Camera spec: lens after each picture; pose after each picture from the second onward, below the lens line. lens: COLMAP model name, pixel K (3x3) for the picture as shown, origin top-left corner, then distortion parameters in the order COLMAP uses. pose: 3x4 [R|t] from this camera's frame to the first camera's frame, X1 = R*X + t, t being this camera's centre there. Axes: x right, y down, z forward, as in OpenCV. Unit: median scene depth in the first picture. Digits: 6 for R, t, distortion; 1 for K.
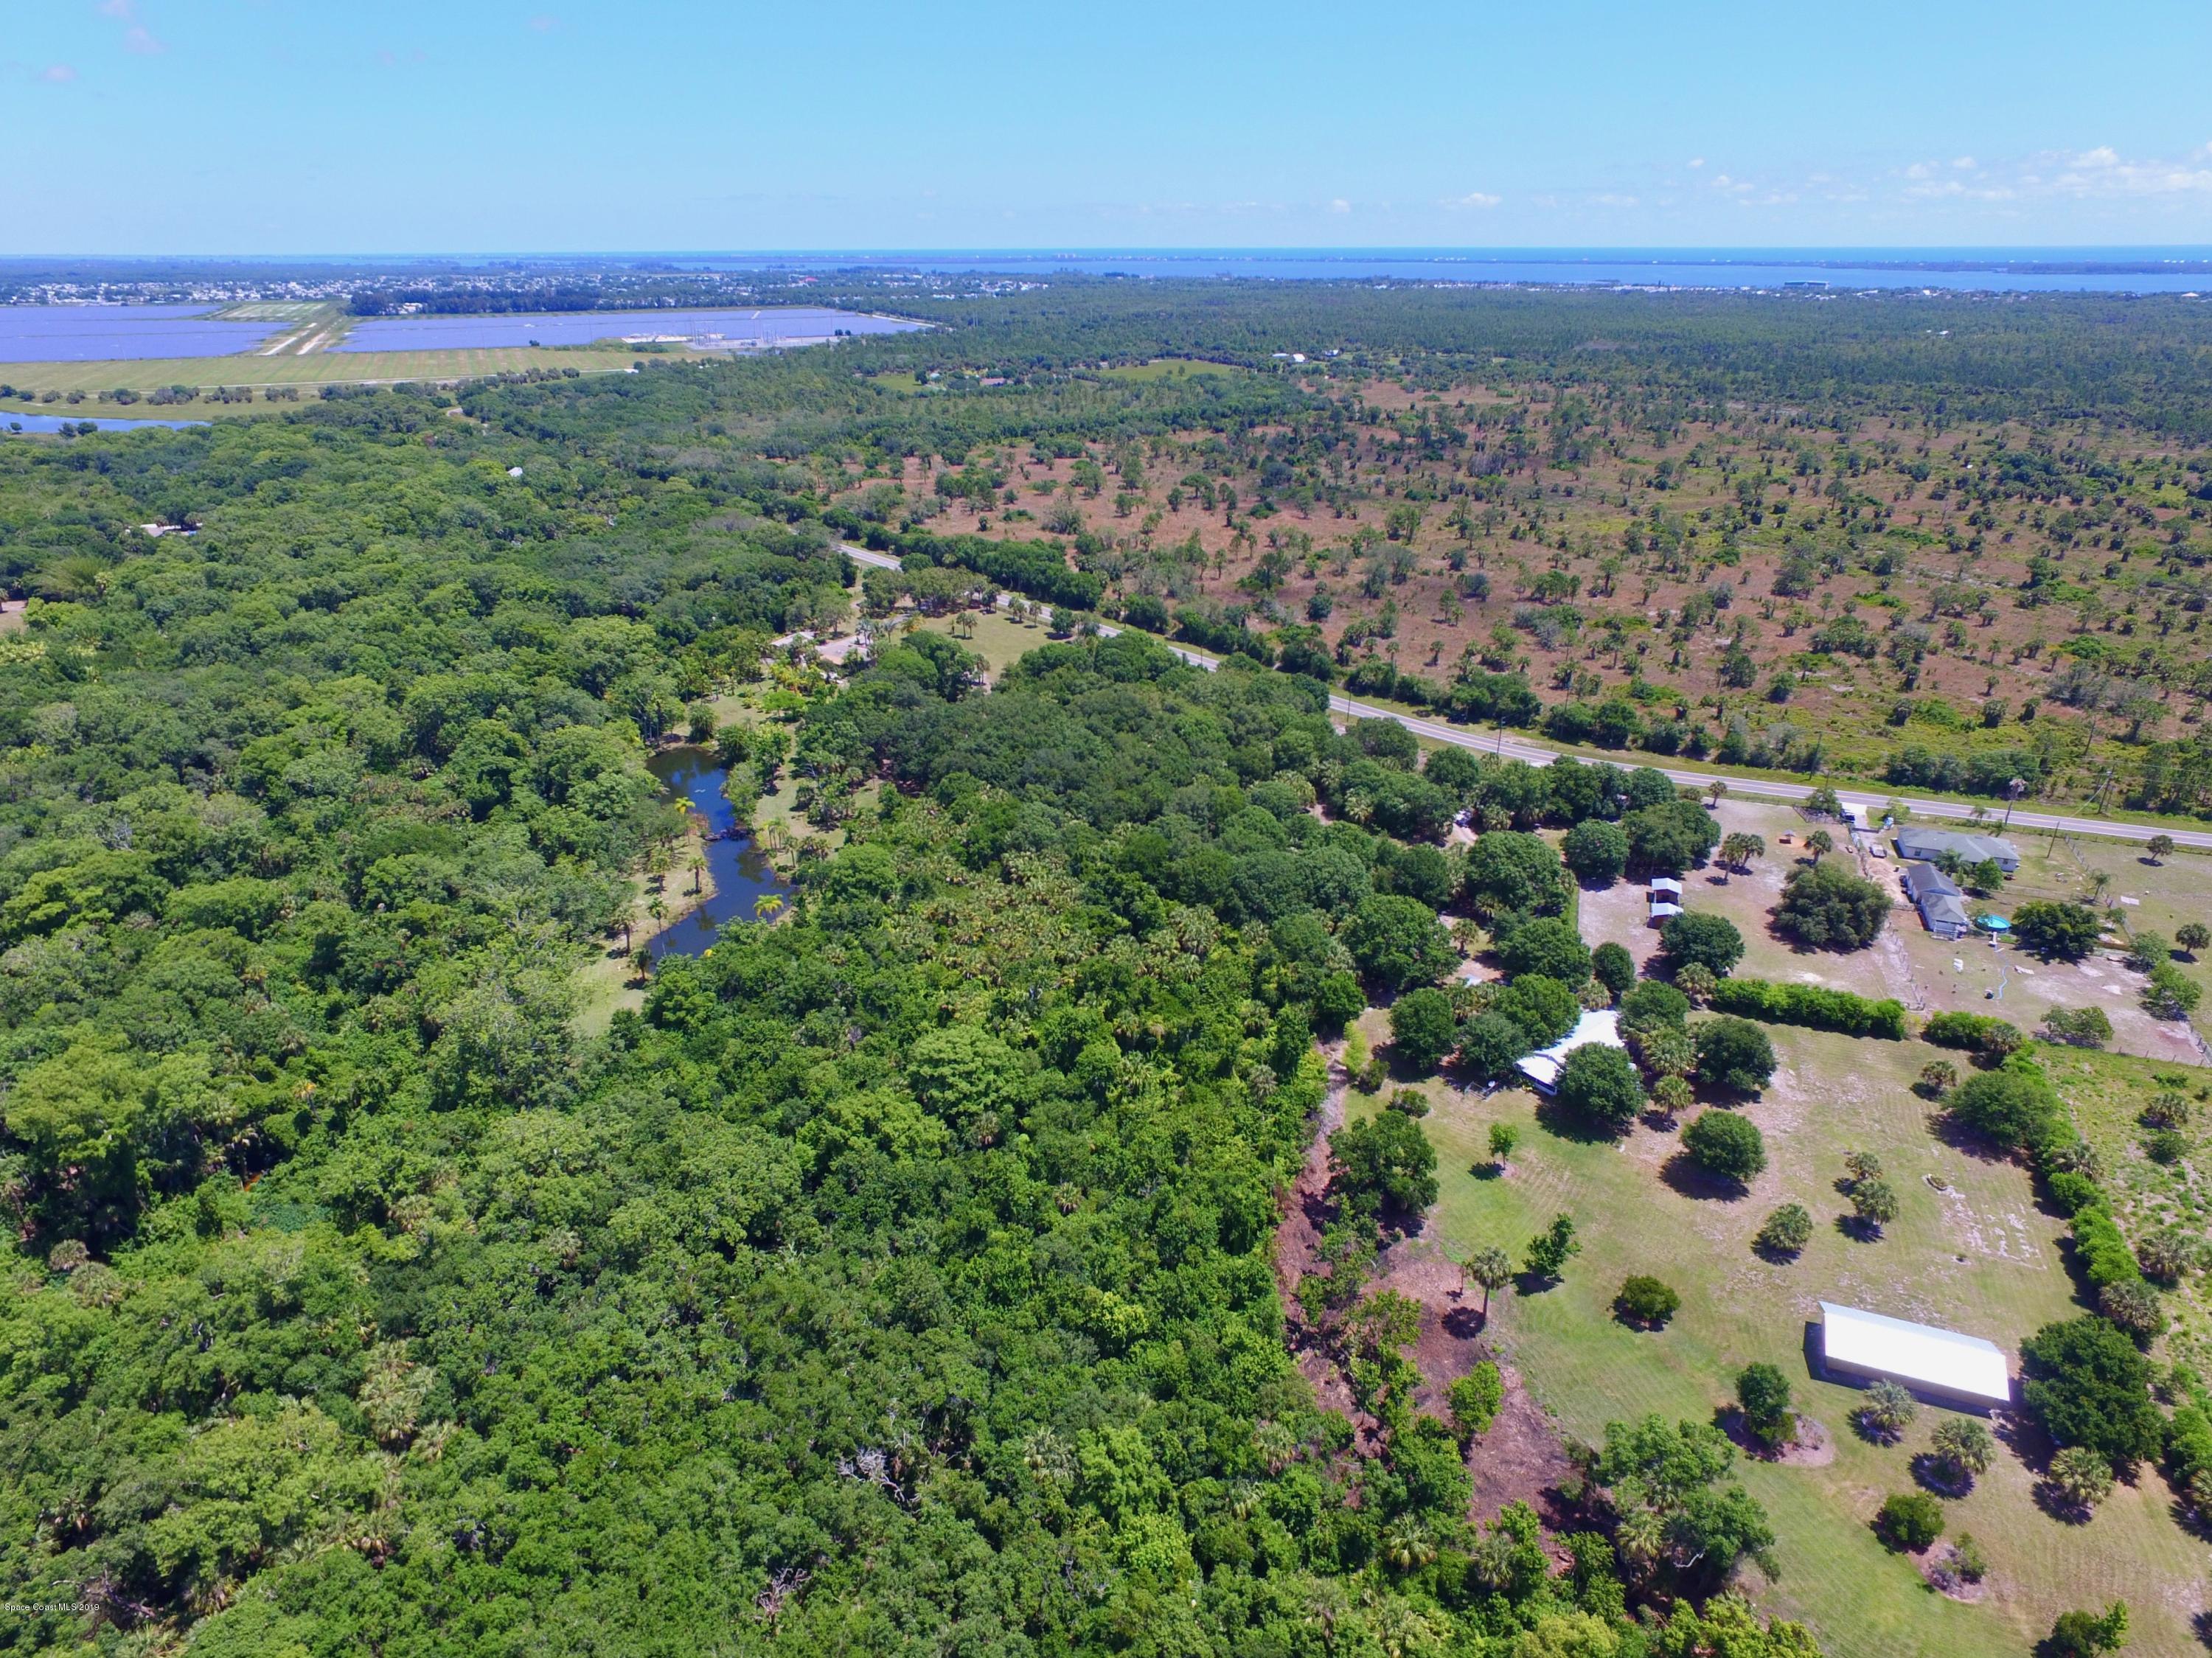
lens RADIAL K [[1366.3, 0, 1105.0], [0, 1366.3, 829.8], [0, 0, 1]] dist [-0.016678, 0.018959]
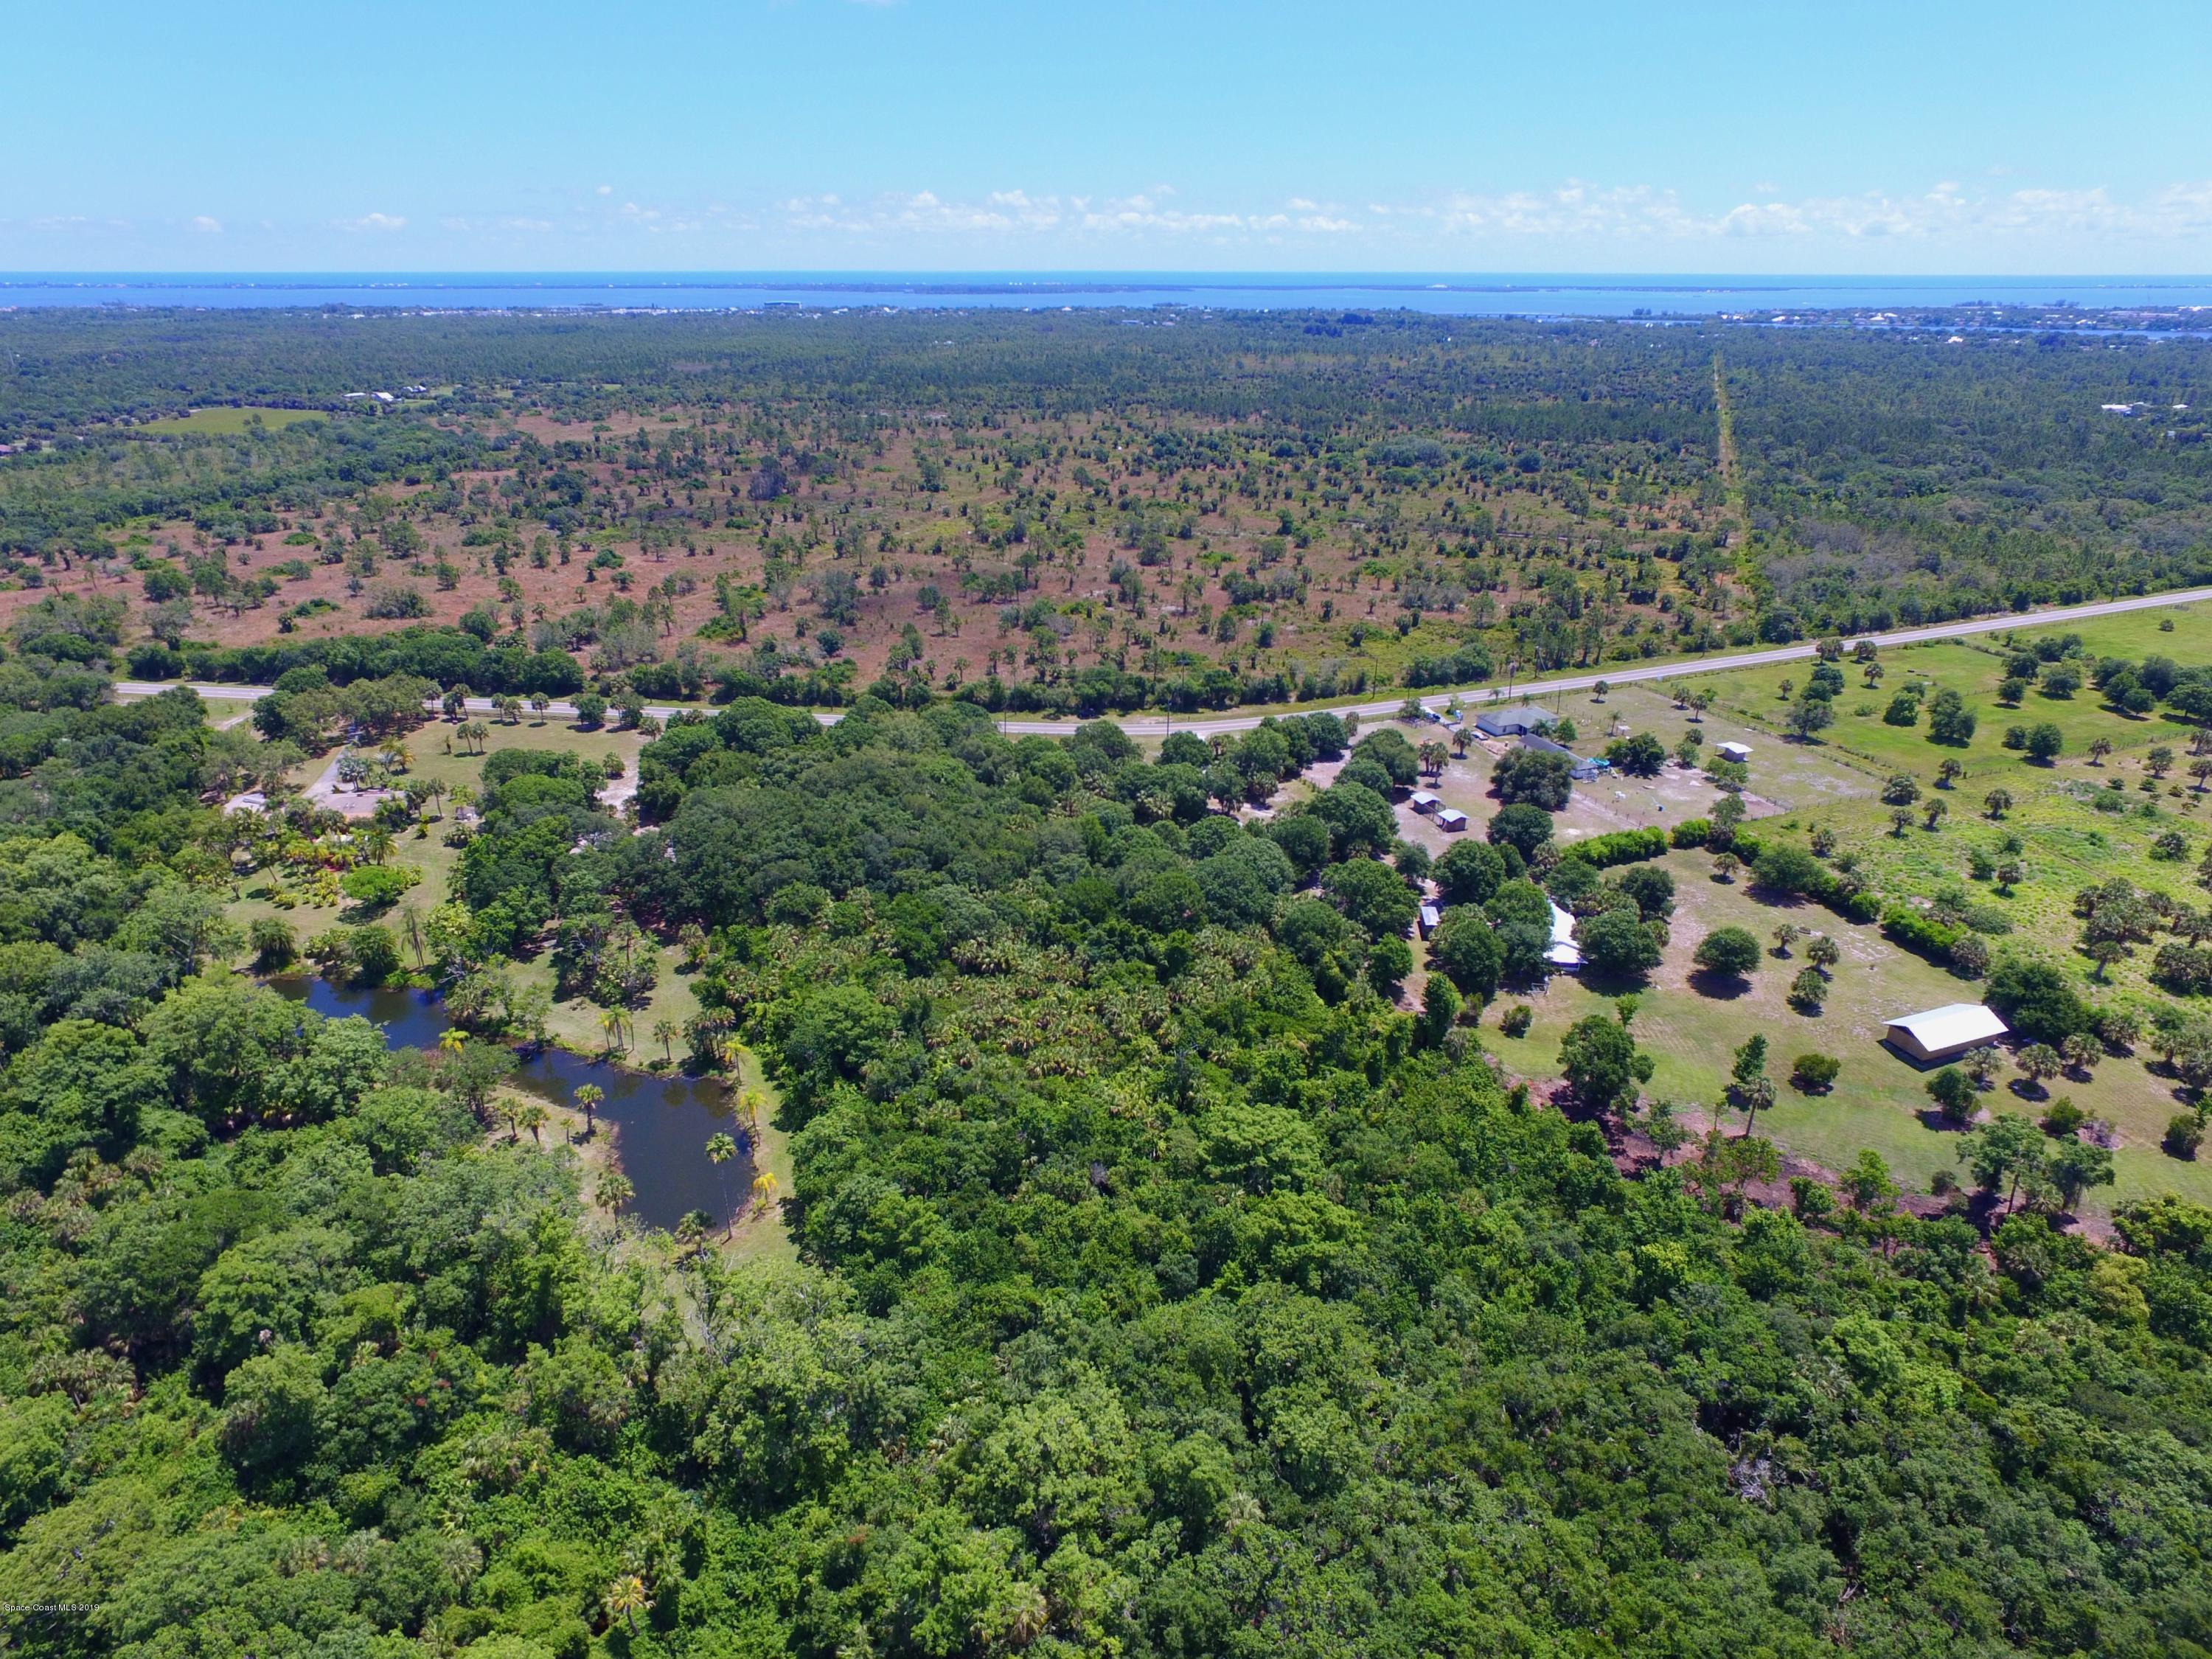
lens RADIAL K [[1366.4, 0, 1105.0], [0, 1366.4, 830.3], [0, 0, 1]] dist [-0.016678, 0.018959]
pose [[0.732050, -0.257127, 0.630863, -0.145228], [0.266952, 0.960248, 0.081607, -0.027270], [-0.626769, 0.108670, 0.771591, 0.068070]]
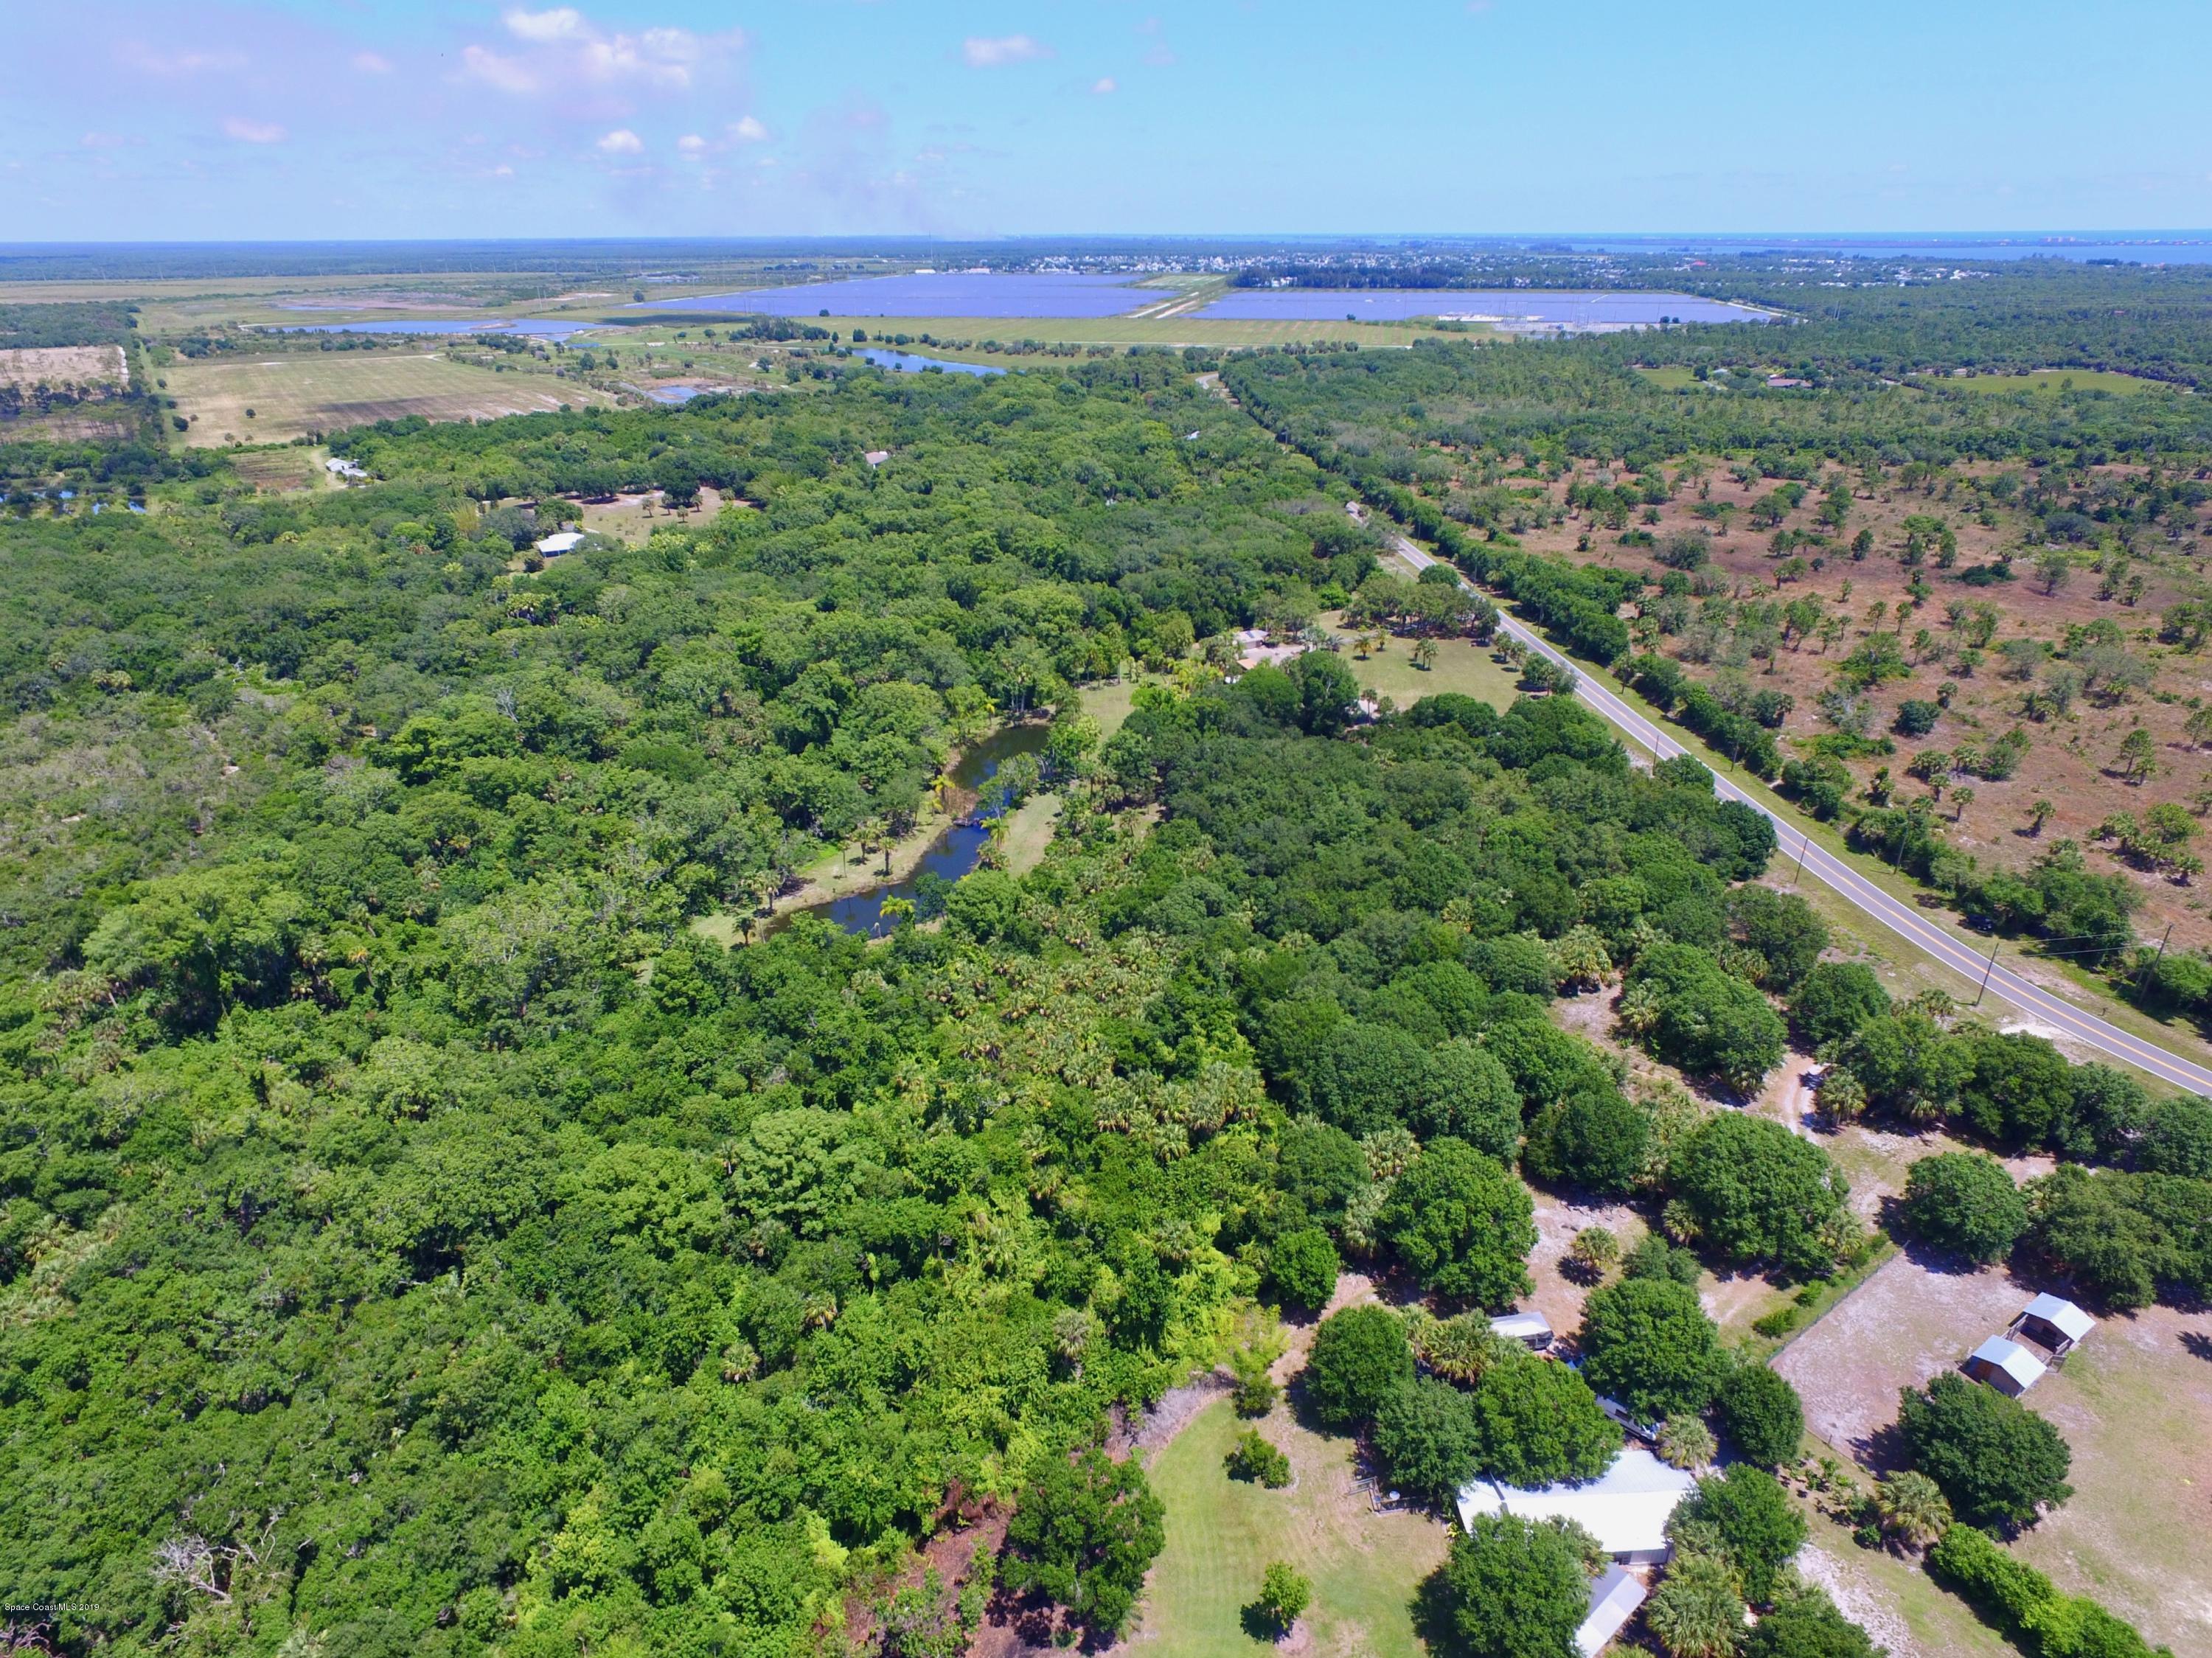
lens RADIAL K [[1366.3, 0, 1105.0], [0, 1366.3, 829.8], [0, 0, 1]] dist [-0.016678, 0.018959]
pose [[0.801610, 0.242463, -0.546474, 0.090968], [-0.237637, 0.967980, 0.080895, -0.026651], [0.548589, 0.065016, 0.833560, 0.078850]]
